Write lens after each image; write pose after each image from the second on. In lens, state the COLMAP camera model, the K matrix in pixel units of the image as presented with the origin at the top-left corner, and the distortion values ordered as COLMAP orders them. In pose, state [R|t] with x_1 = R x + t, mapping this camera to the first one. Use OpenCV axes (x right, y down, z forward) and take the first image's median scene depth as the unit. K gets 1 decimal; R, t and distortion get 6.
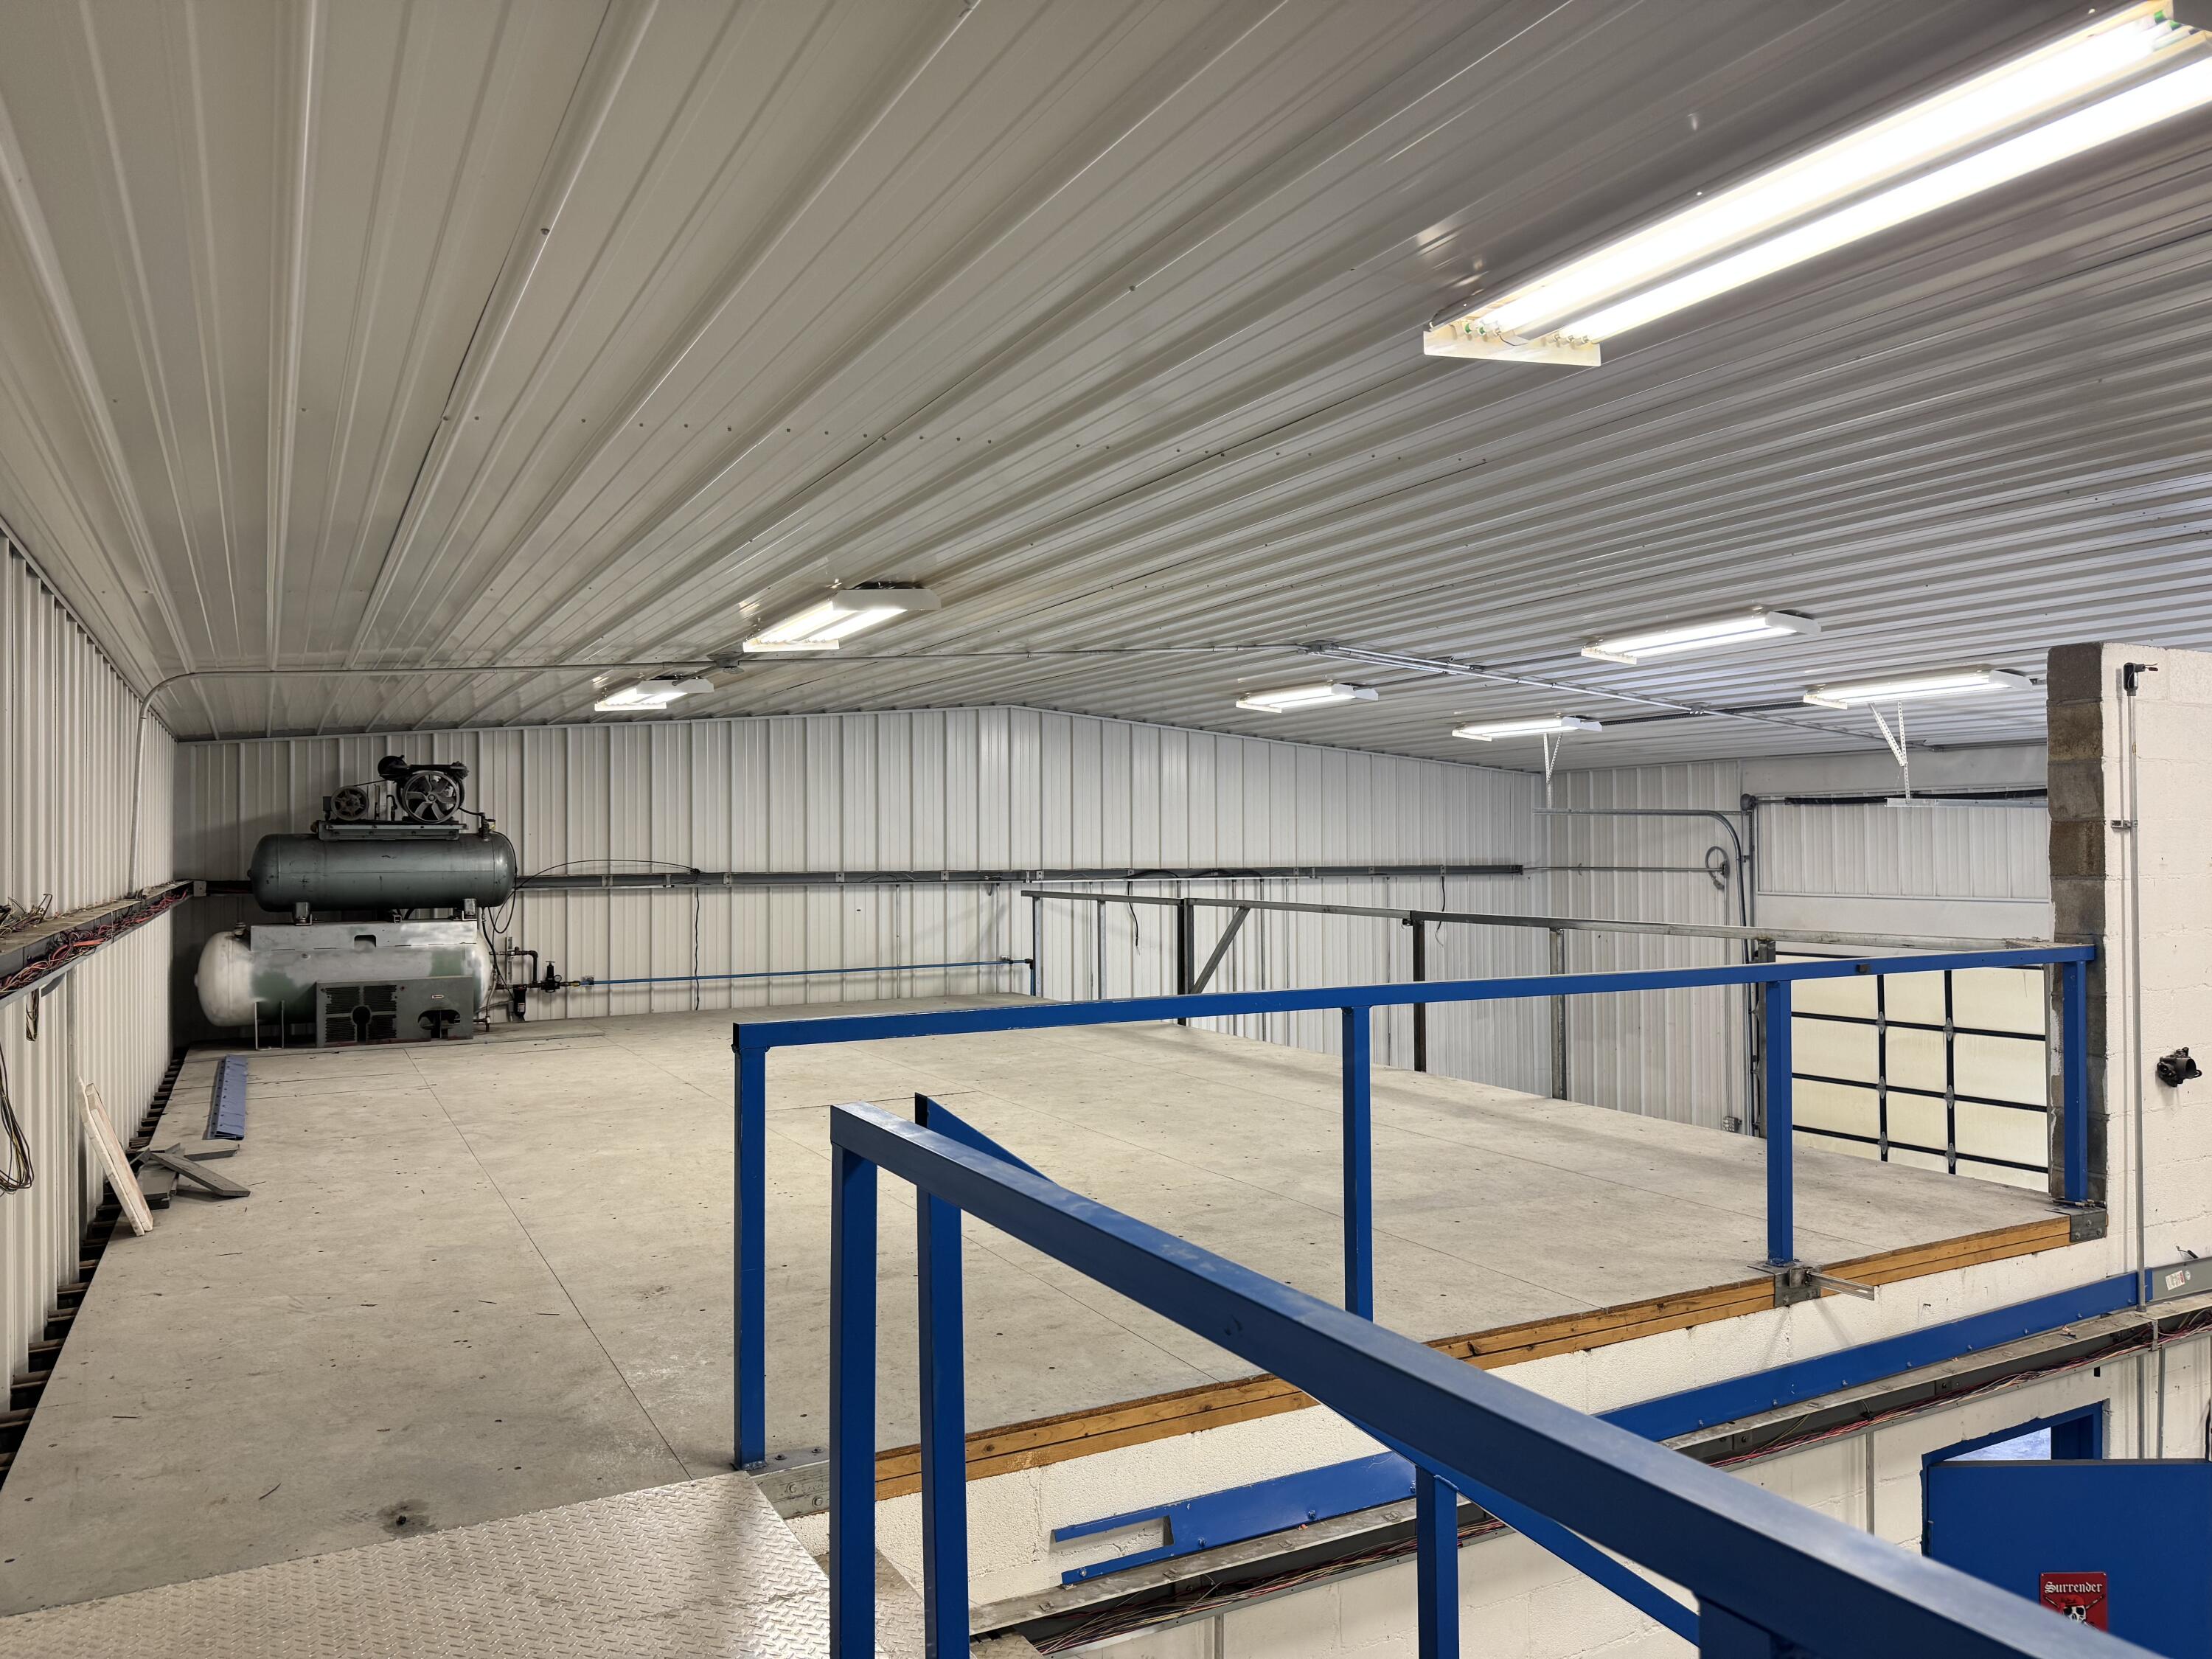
lens RADIAL K [[1549.5, 0, 1106.0], [0, 1549.5, 829.5], [0, 0, 1]] dist [0.161695, -0.281353]
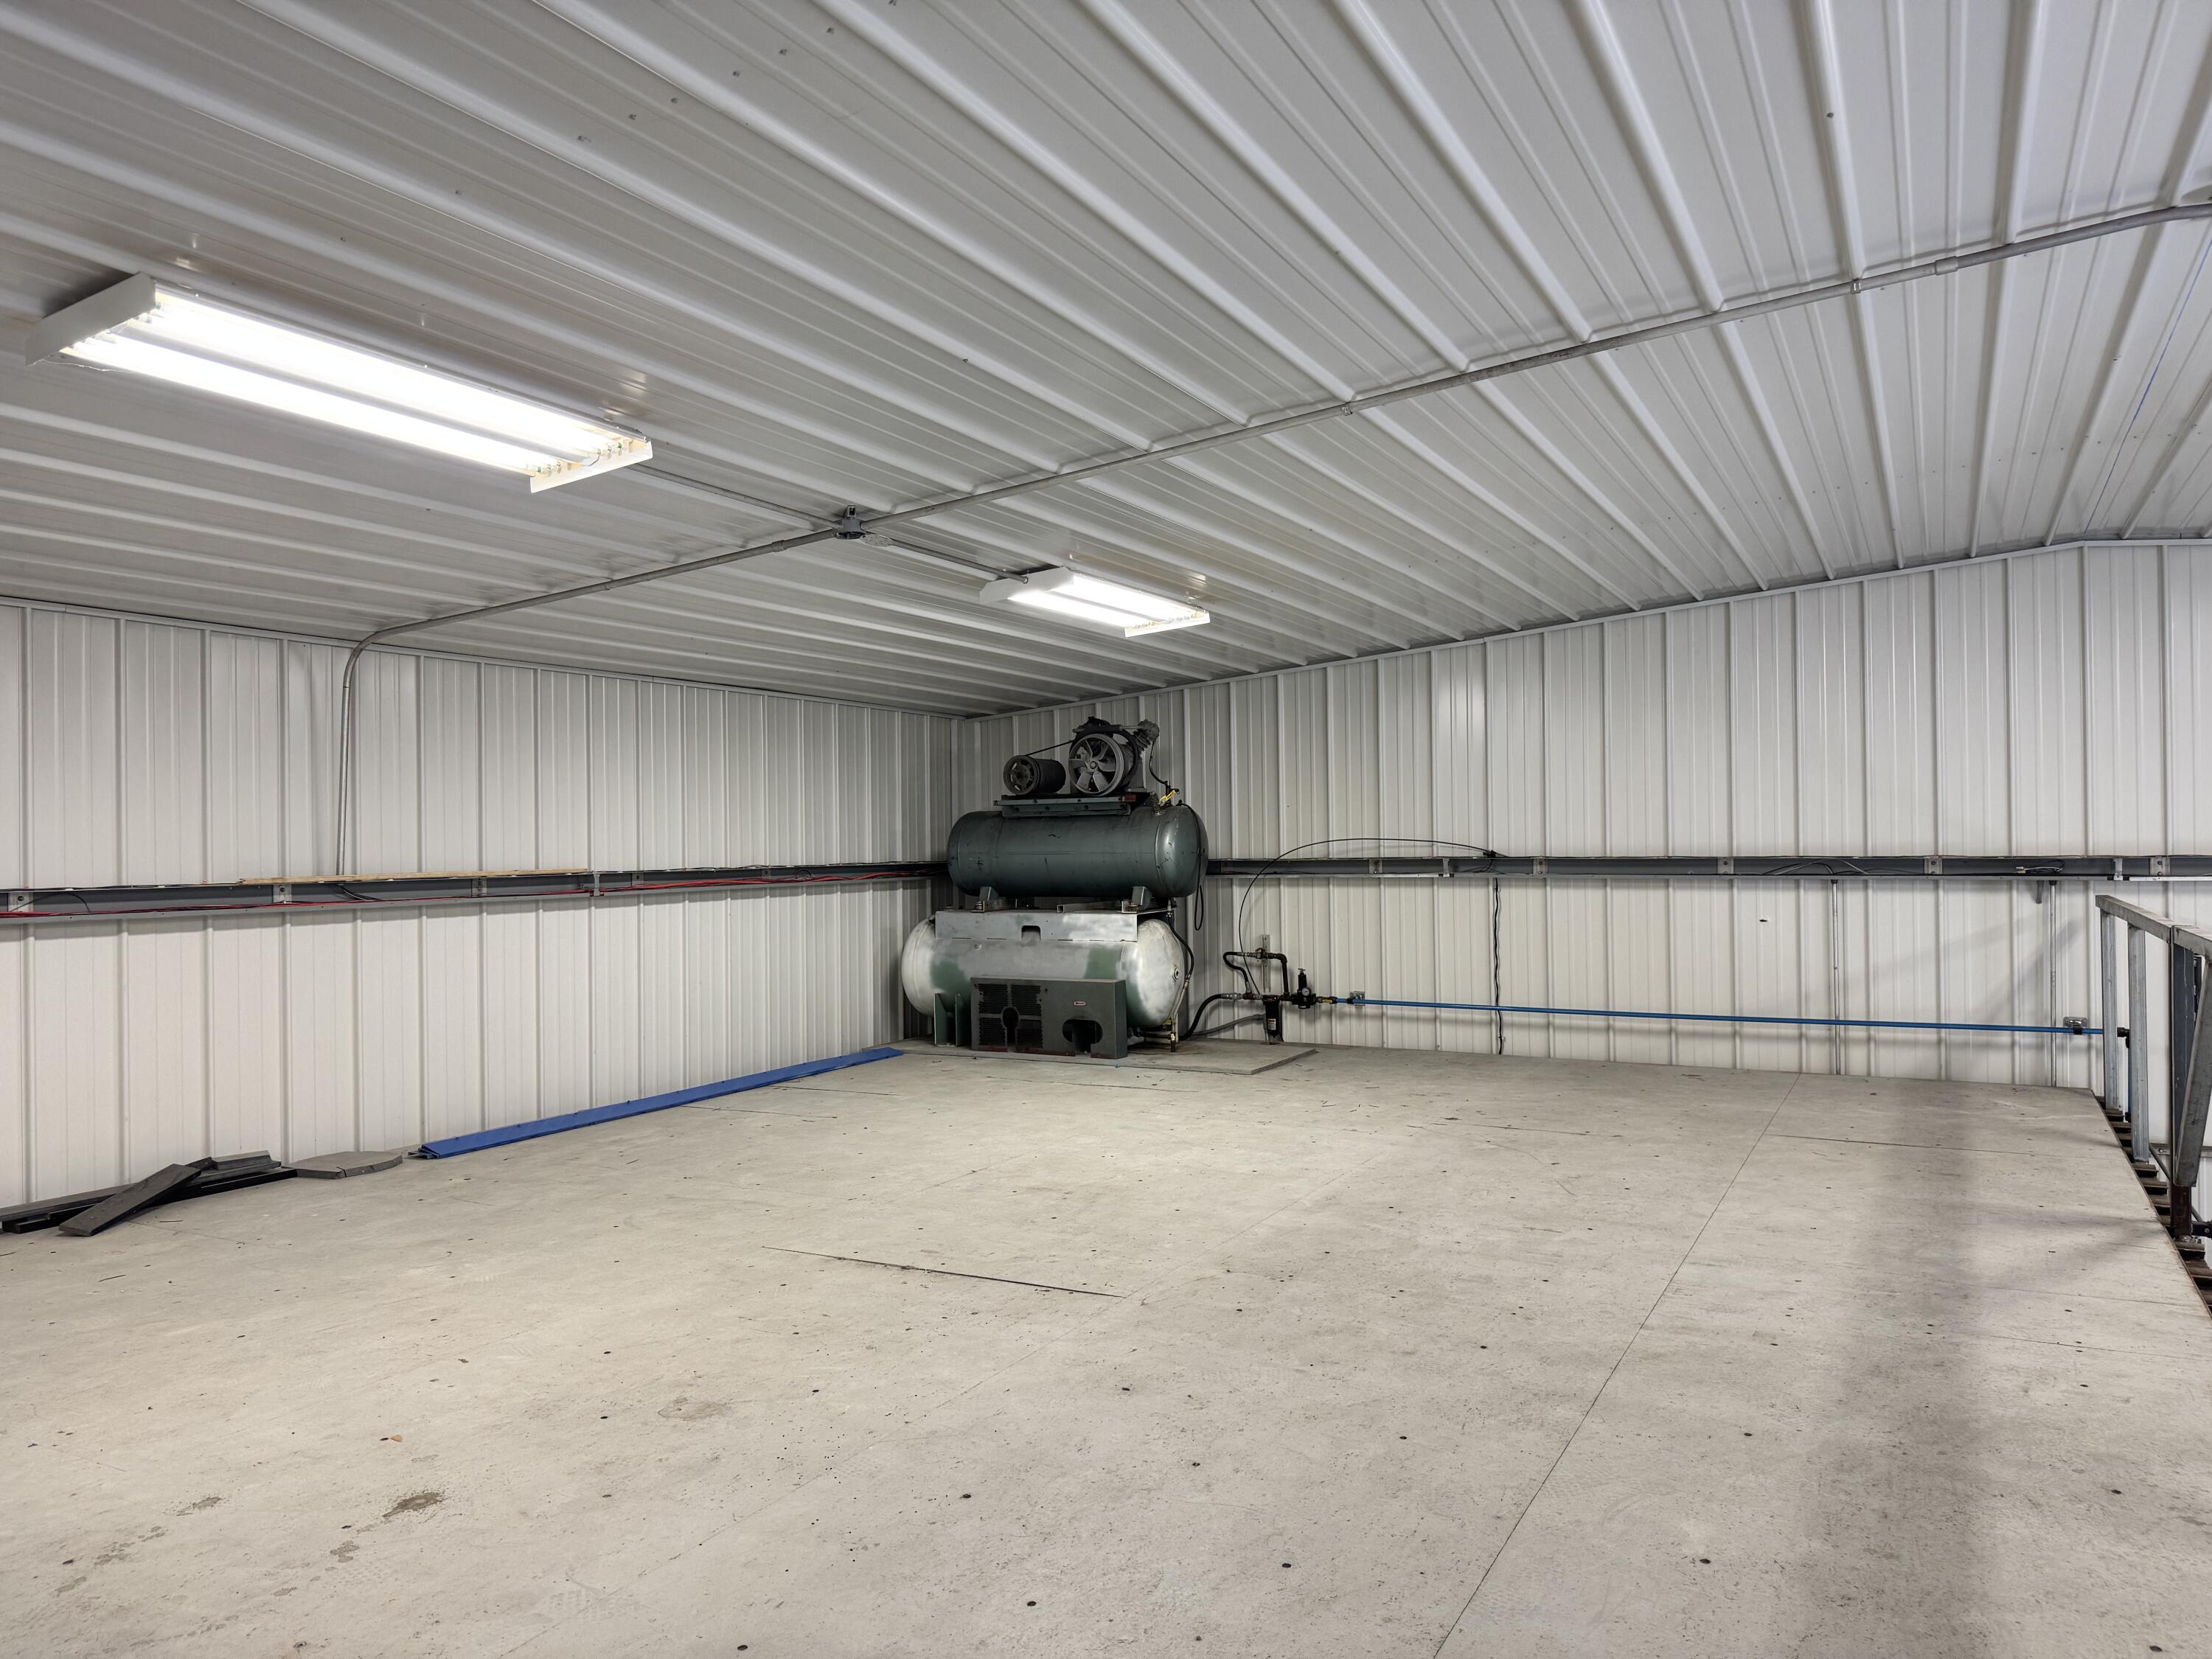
lens RADIAL K [[1549.5, 0, 1106.0], [0, 1549.5, 829.5], [0, 0, 1]] dist [0.161695, -0.281353]
pose [[0.547772, -0.008172, -0.836588, 0.234818], [0.019990, 0.999795, 0.003322, 0.010122], [0.836389, -0.018543, 0.547823, 0.491551]]
